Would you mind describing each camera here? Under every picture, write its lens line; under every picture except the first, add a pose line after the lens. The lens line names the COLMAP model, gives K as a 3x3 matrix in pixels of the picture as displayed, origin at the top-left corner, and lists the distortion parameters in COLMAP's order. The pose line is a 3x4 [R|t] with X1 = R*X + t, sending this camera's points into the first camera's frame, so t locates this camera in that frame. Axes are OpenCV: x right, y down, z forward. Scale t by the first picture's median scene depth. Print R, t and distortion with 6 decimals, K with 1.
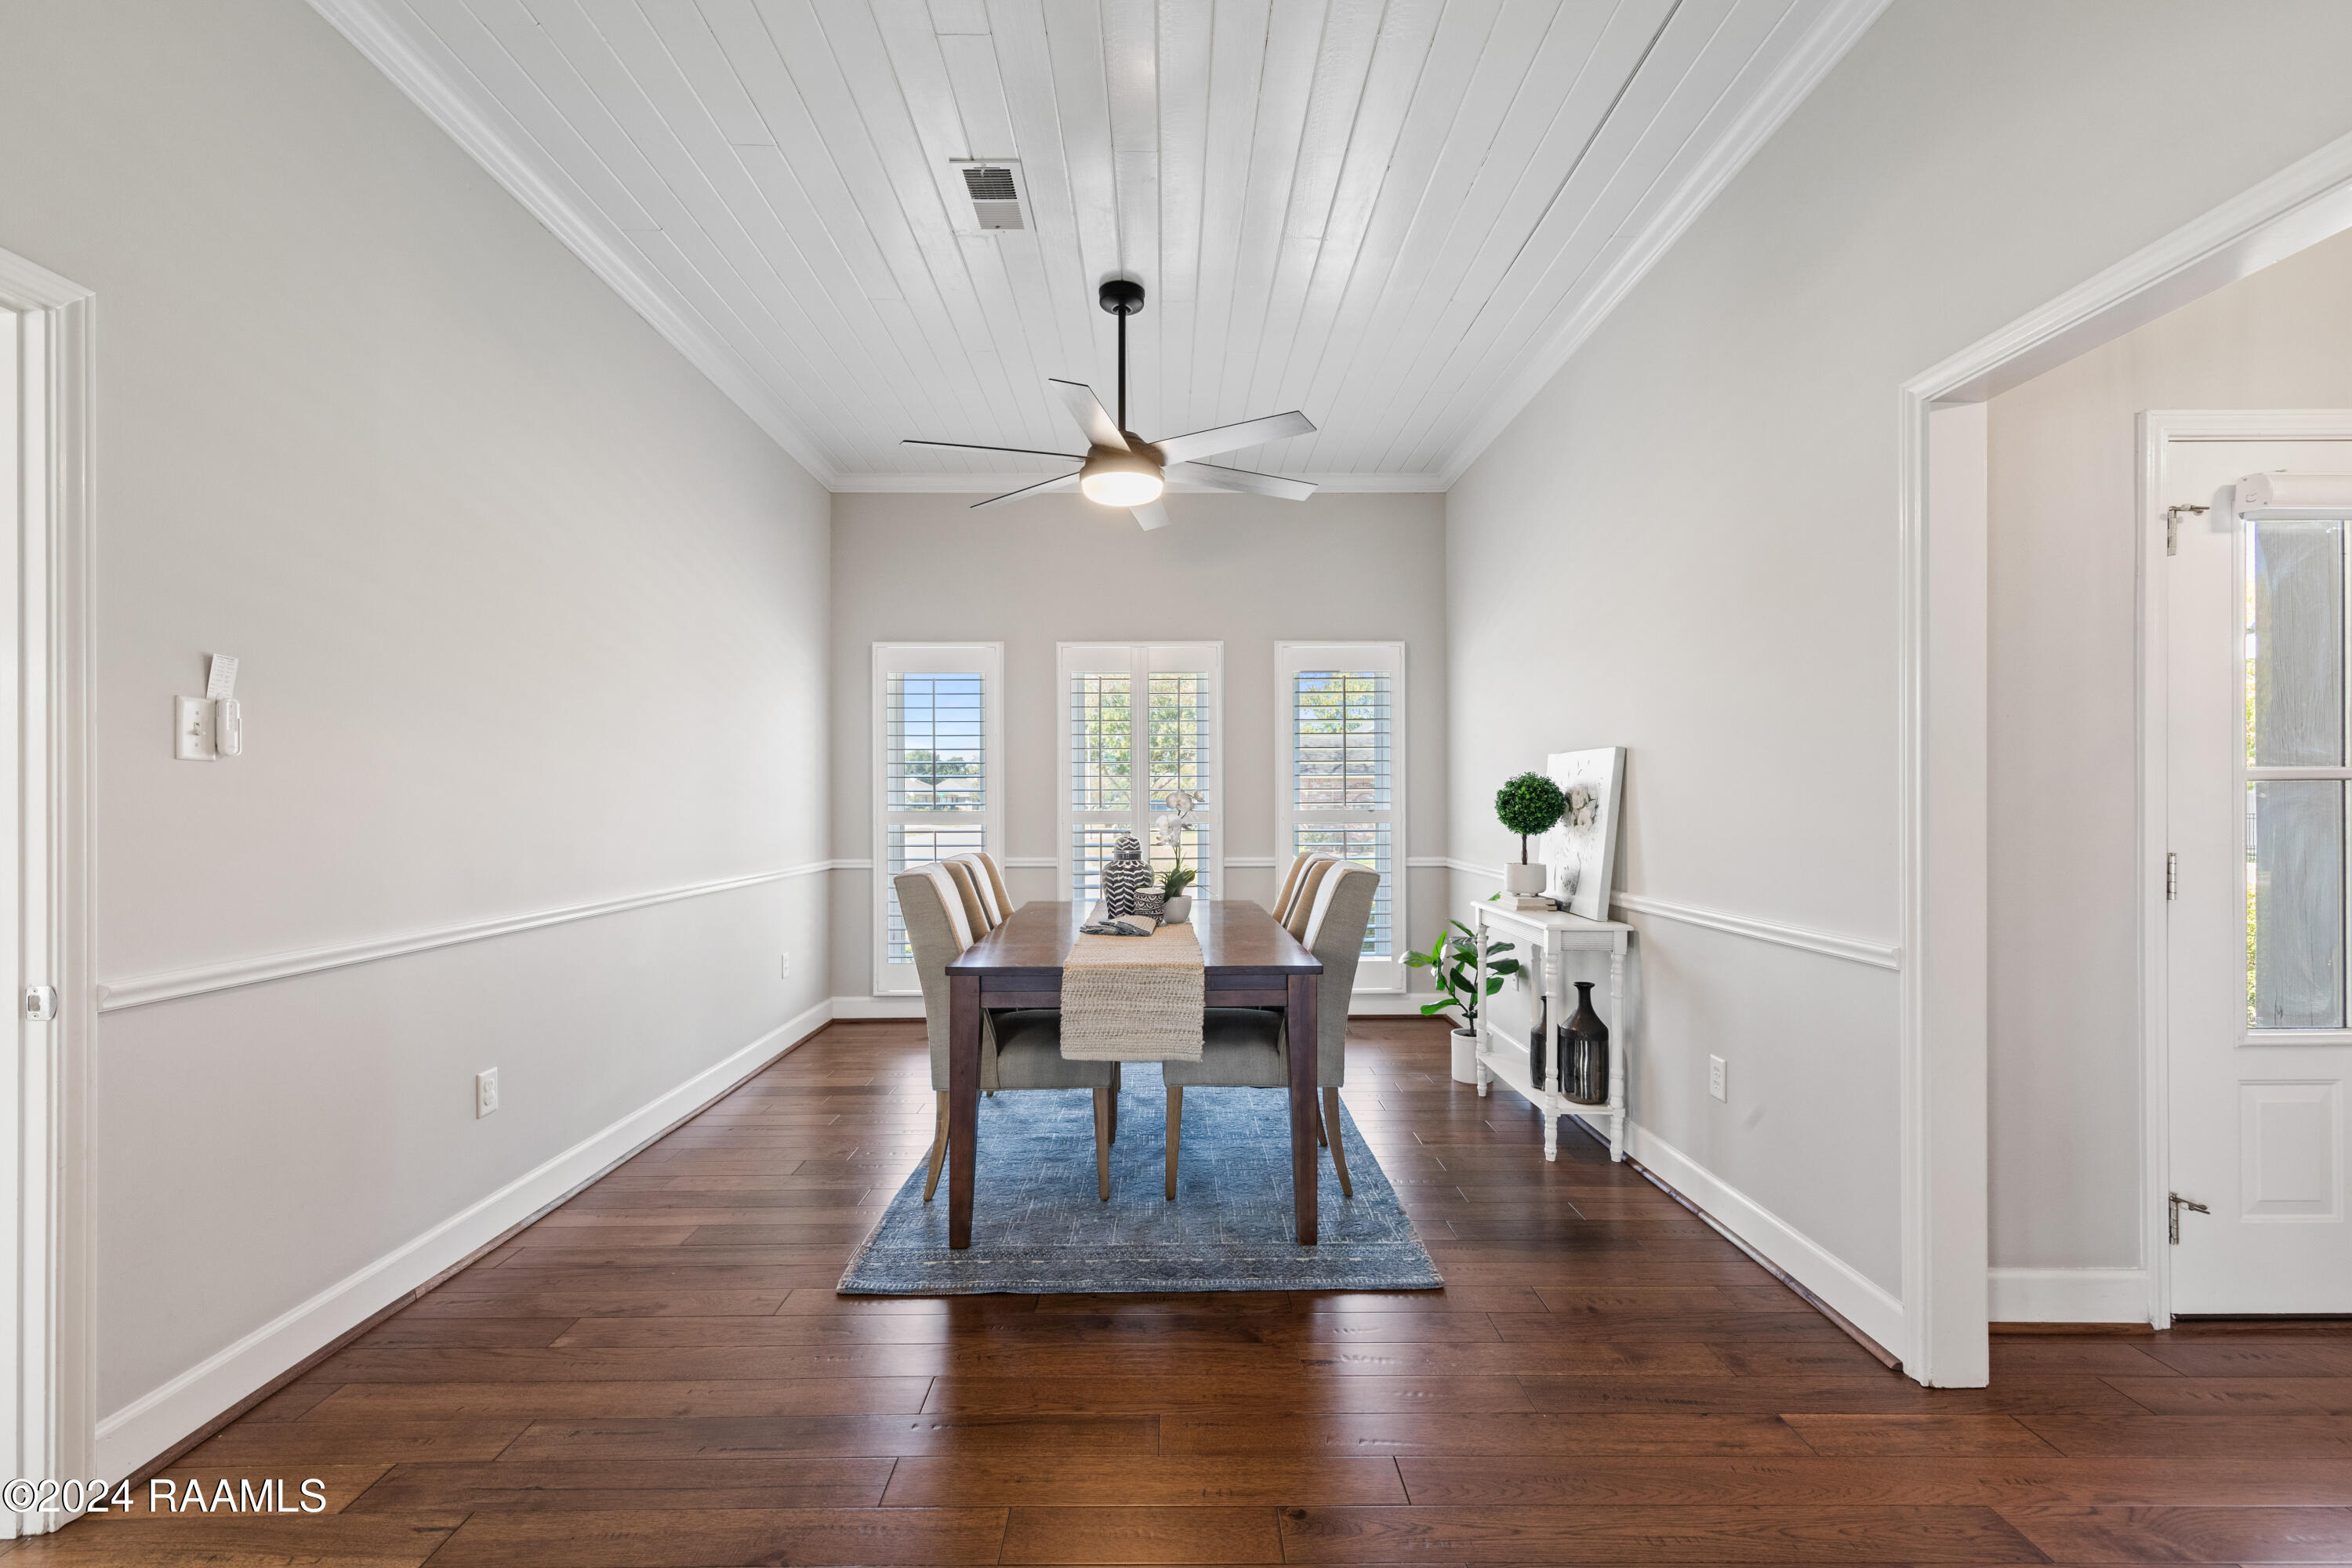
lens RADIAL K [[985.5, 0, 1177.0], [0, 985.5, 806.4], [0, 0, 1]] dist [0.005306, 0.000393]
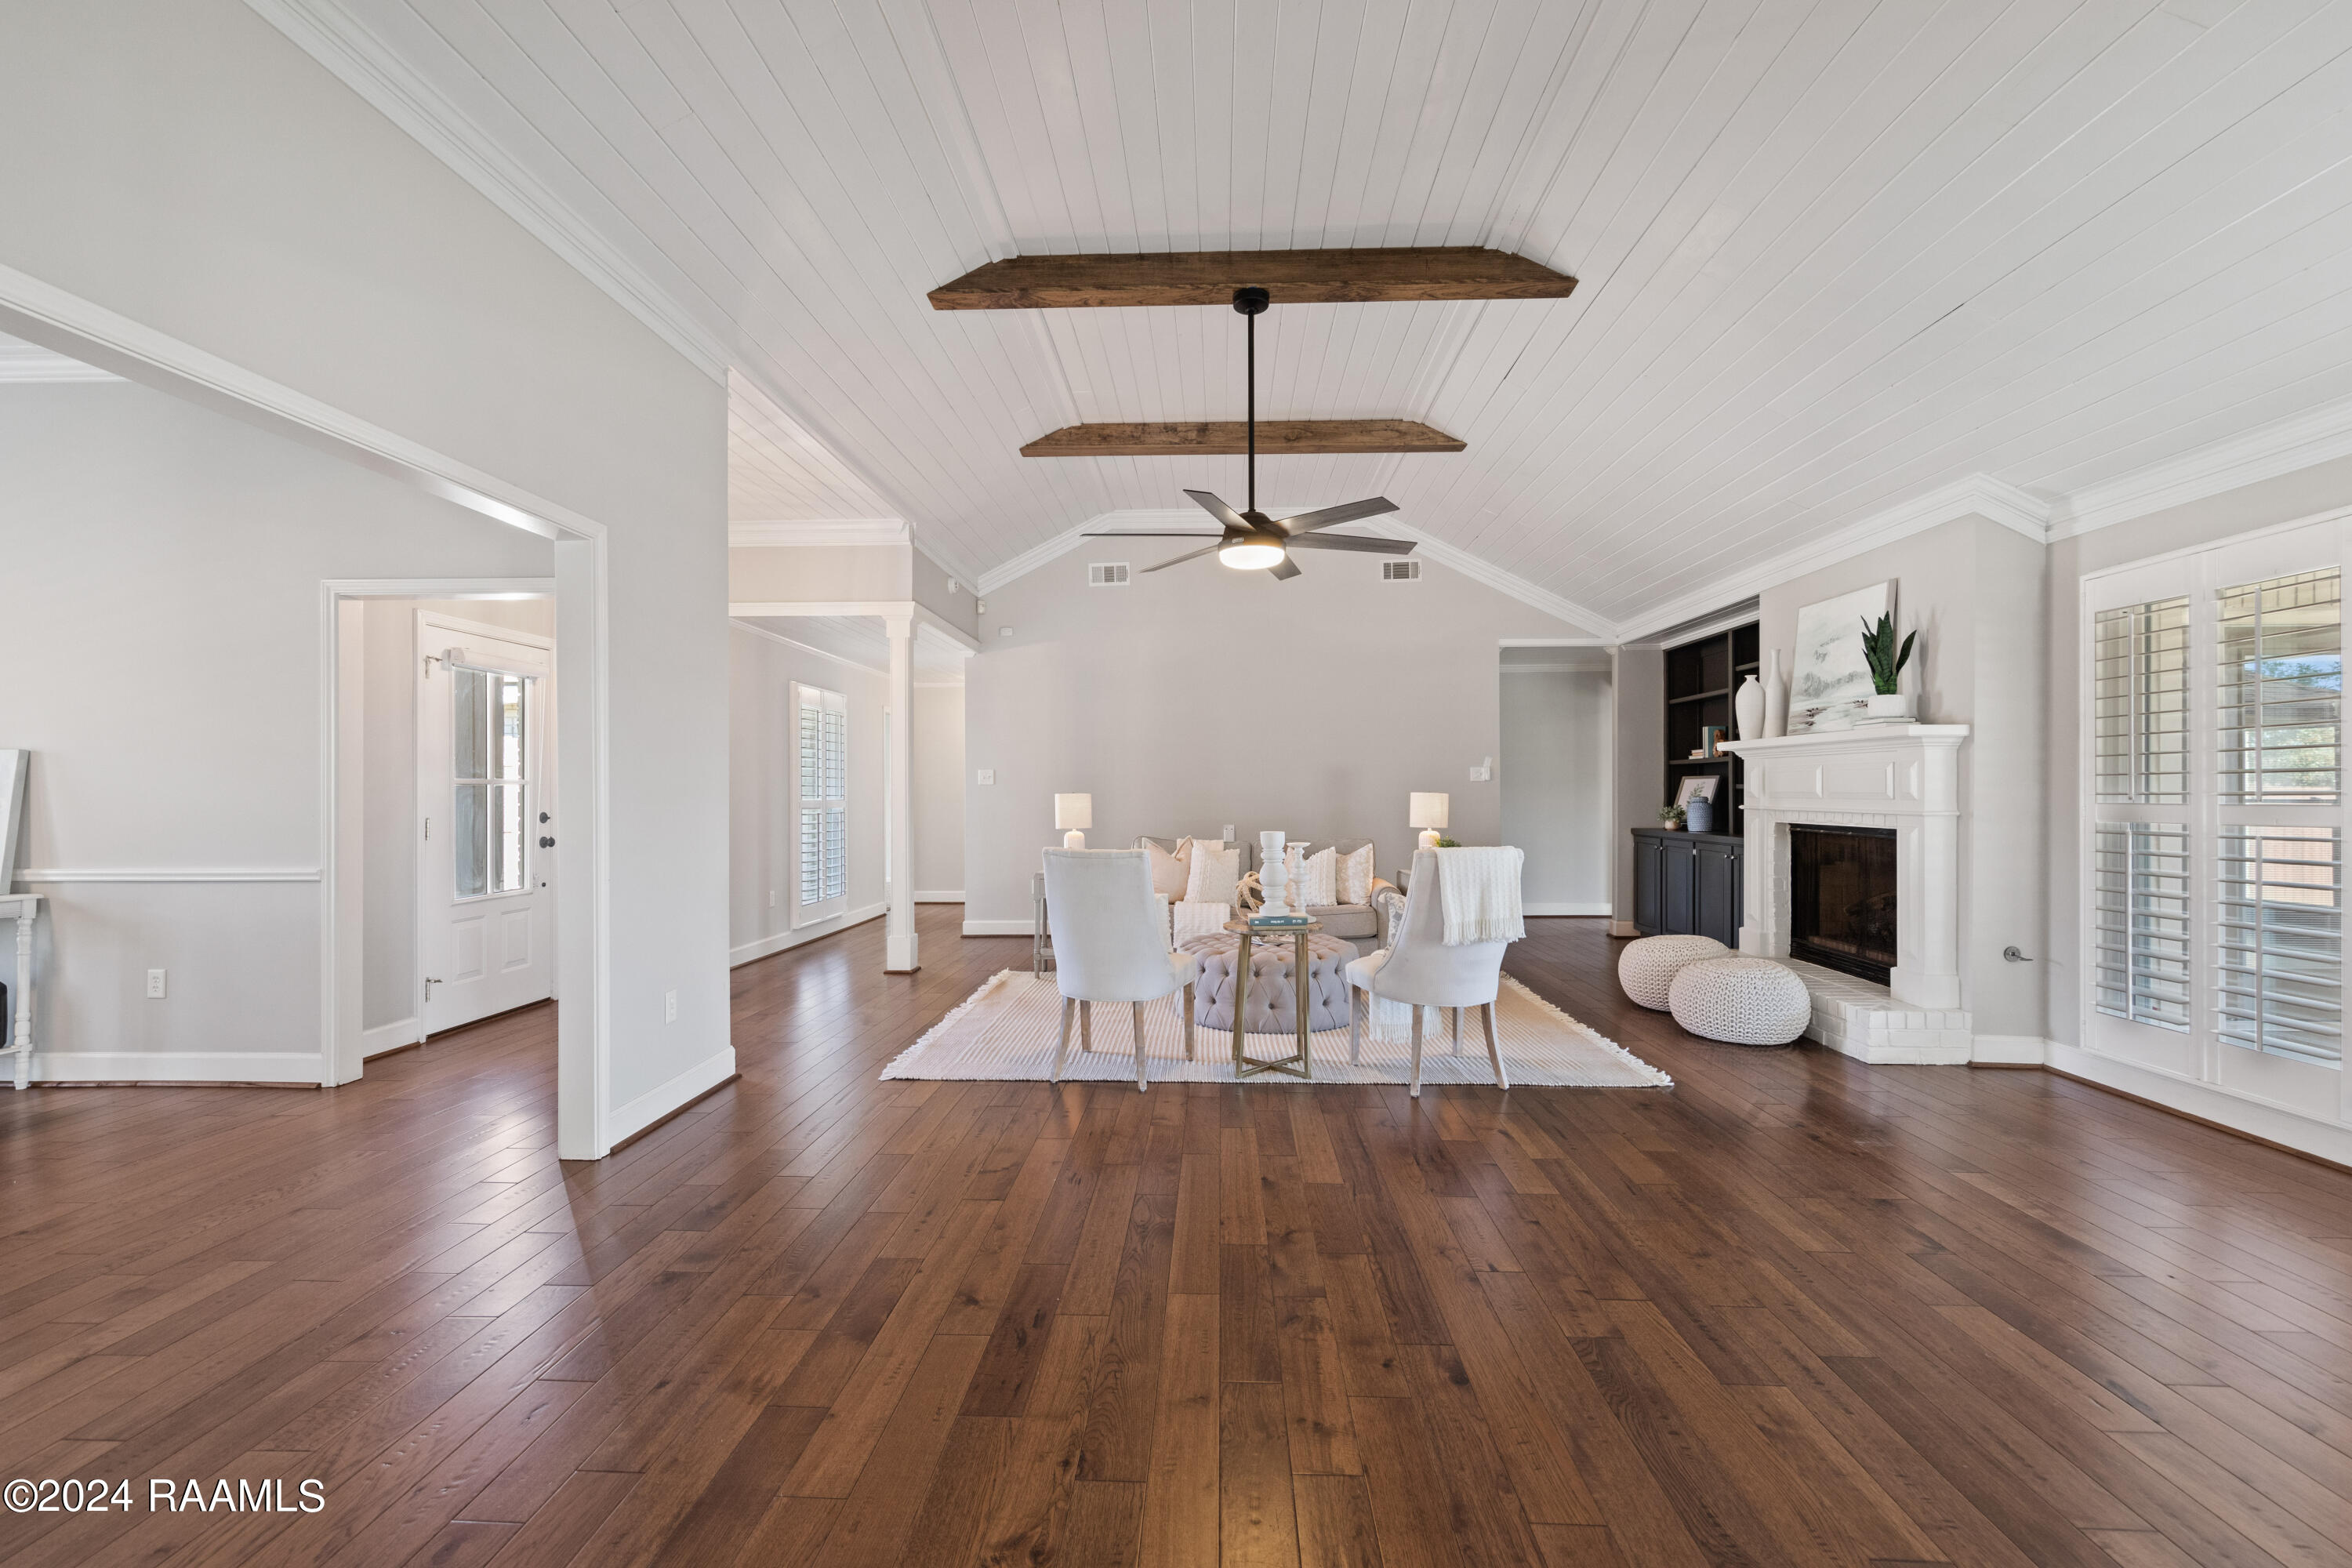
lens RADIAL K [[987.1, 0, 1176.0], [0, 987.1, 784.0], [0, 0, 1]] dist [0.007763, -0.000511]
pose [[0.049864, 0.010482, 0.998701, -0.709017], [0.006710, 0.999919, -0.010830, 0.005023], [-0.998733, 0.007242, 0.049789, -0.483465]]
